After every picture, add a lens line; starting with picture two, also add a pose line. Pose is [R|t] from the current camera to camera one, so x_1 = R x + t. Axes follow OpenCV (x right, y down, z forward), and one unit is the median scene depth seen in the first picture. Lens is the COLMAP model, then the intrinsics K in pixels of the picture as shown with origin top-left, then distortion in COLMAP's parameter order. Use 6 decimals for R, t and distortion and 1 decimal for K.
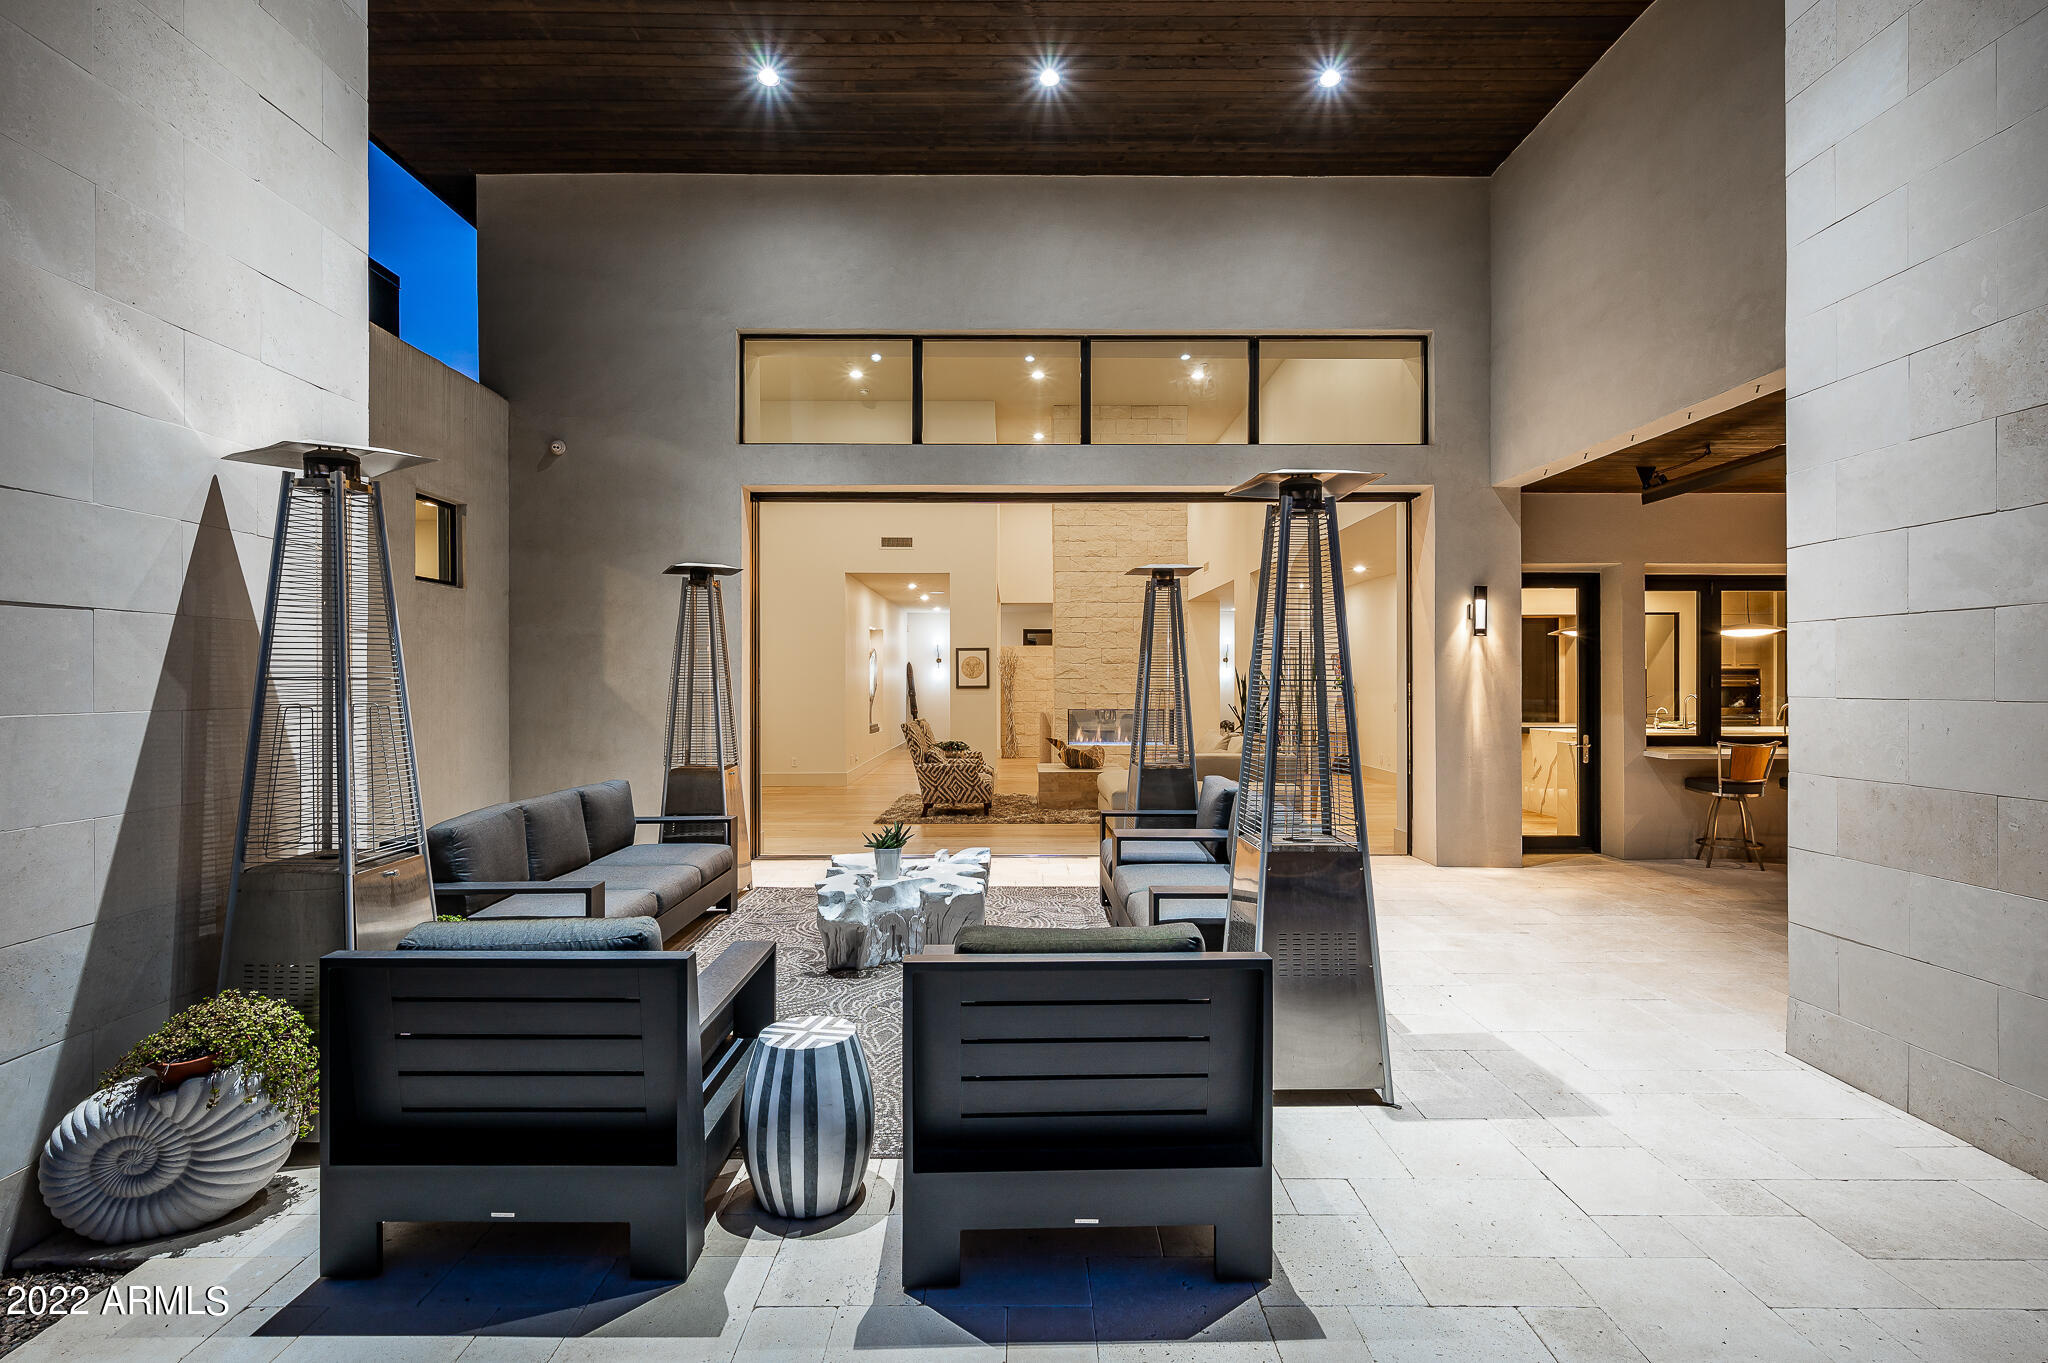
lens RADIAL K [[999.8, 0, 1024.0], [0, 999.8, 681.5], [0, 0, 1]] dist [-0.000462, -0.000036]
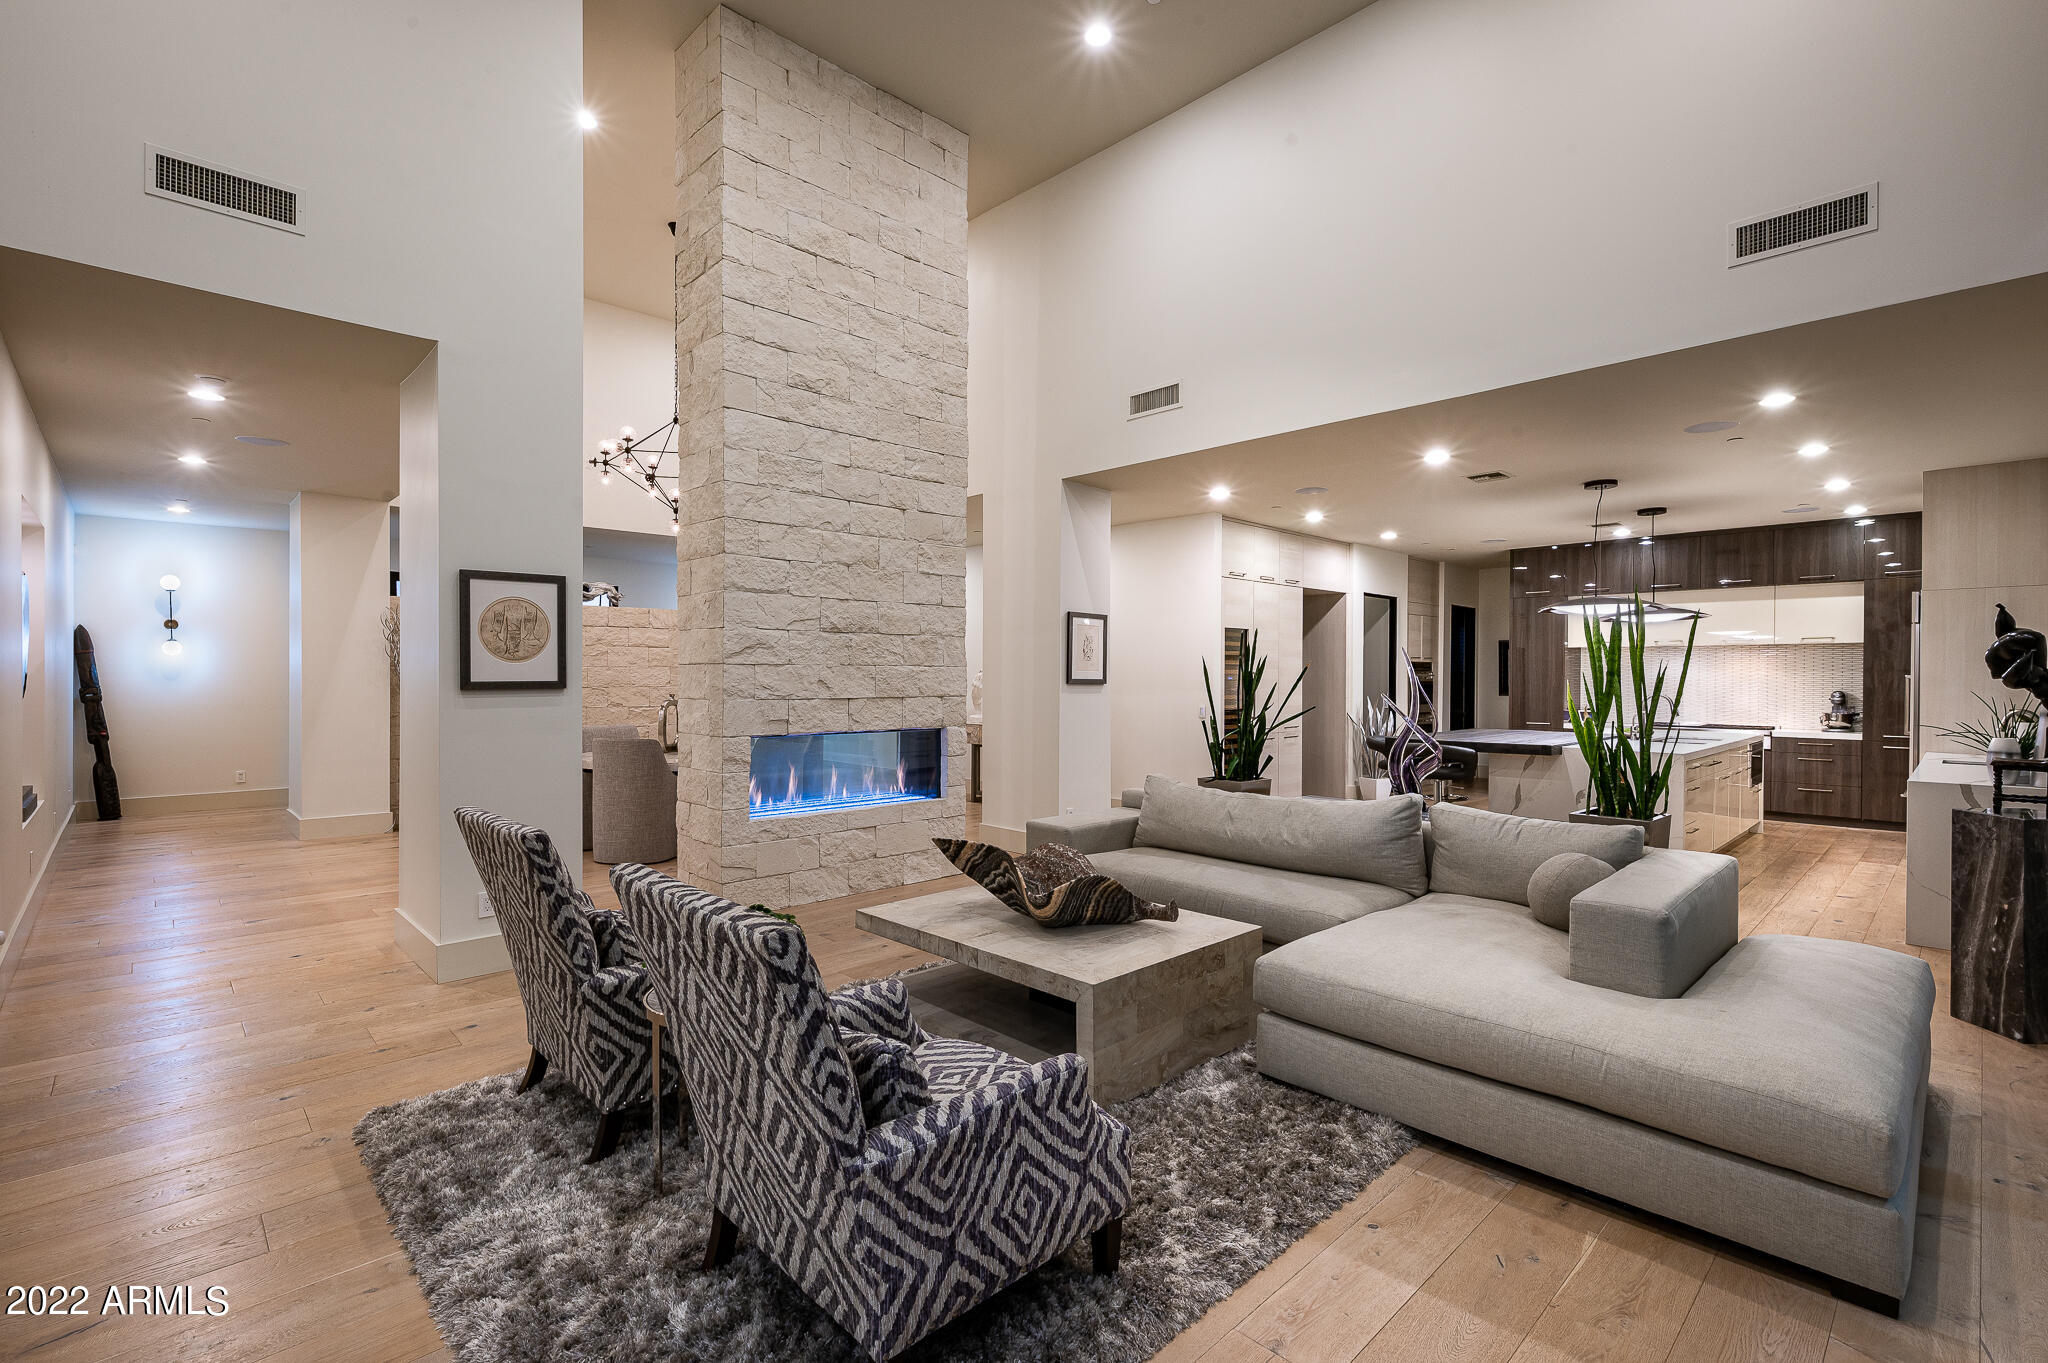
lens RADIAL K [[926.7, 0, 1024.0], [0, 926.7, 681.5], [0, 0, 1]] dist [-0.000121, -0.000059]
pose [[0.724067, -0.000169, 0.689729, -0.144127], [-0.004709, 0.999975, 0.005189, 0.001866], [-0.689713, -0.007005, 0.724049, 0.633822]]
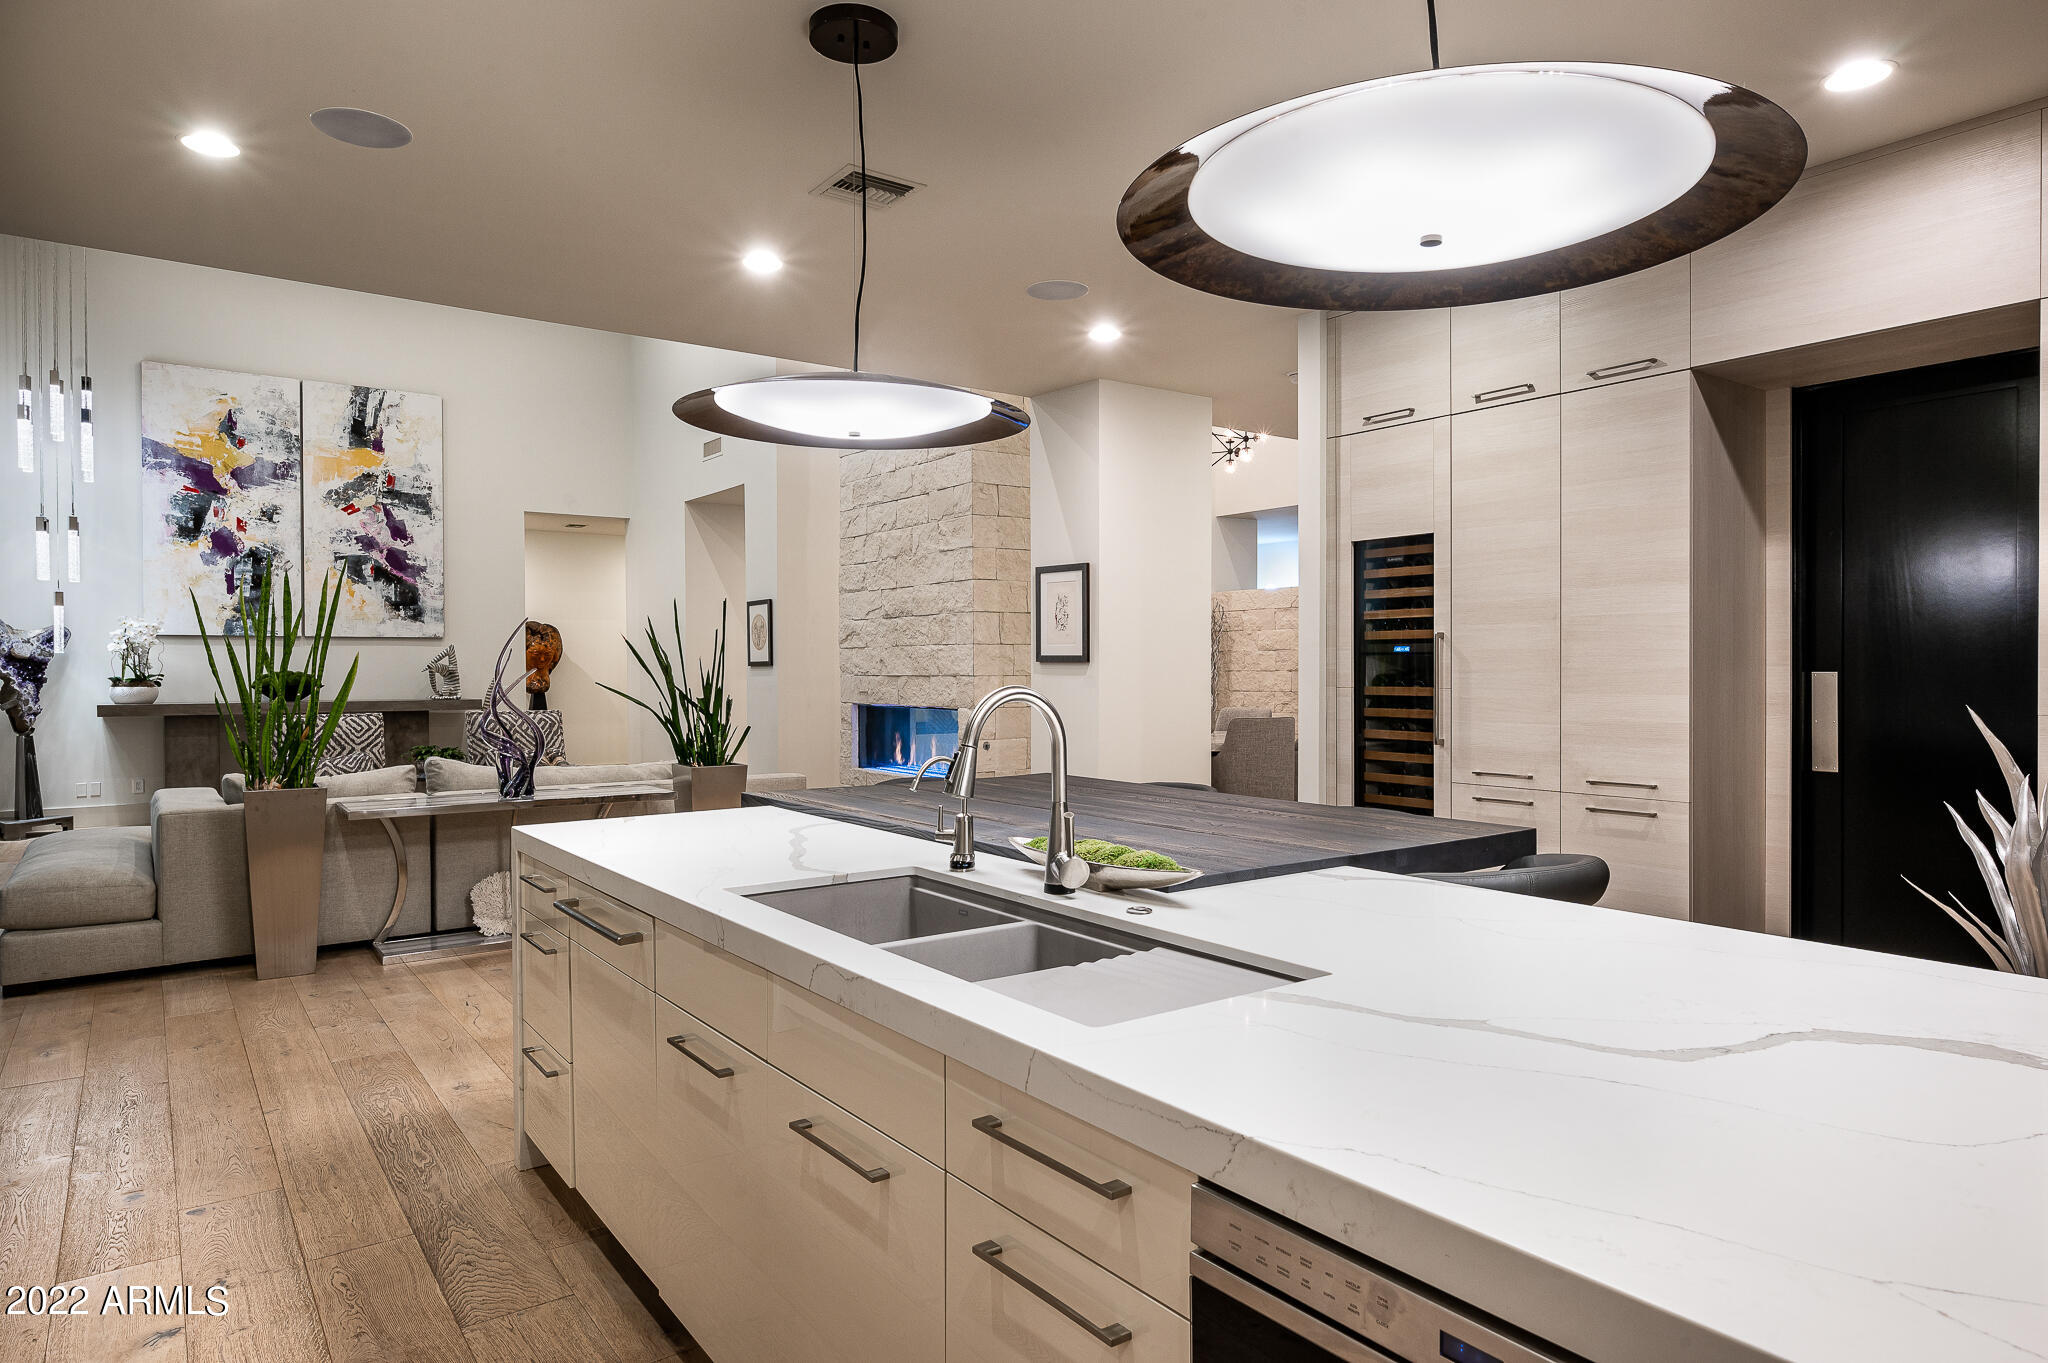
lens RADIAL K [[1197.3, 0, 1024.0], [0, 1197.3, 681.5], [0, 0, 1]] dist [0.001597, 0.000298]
pose [[0.597300, 0.008118, -0.801977, 0.633983], [0.004113, 0.999905, 0.013184, 0.007332], [0.802007, -0.011173, 0.597210, 0.680163]]
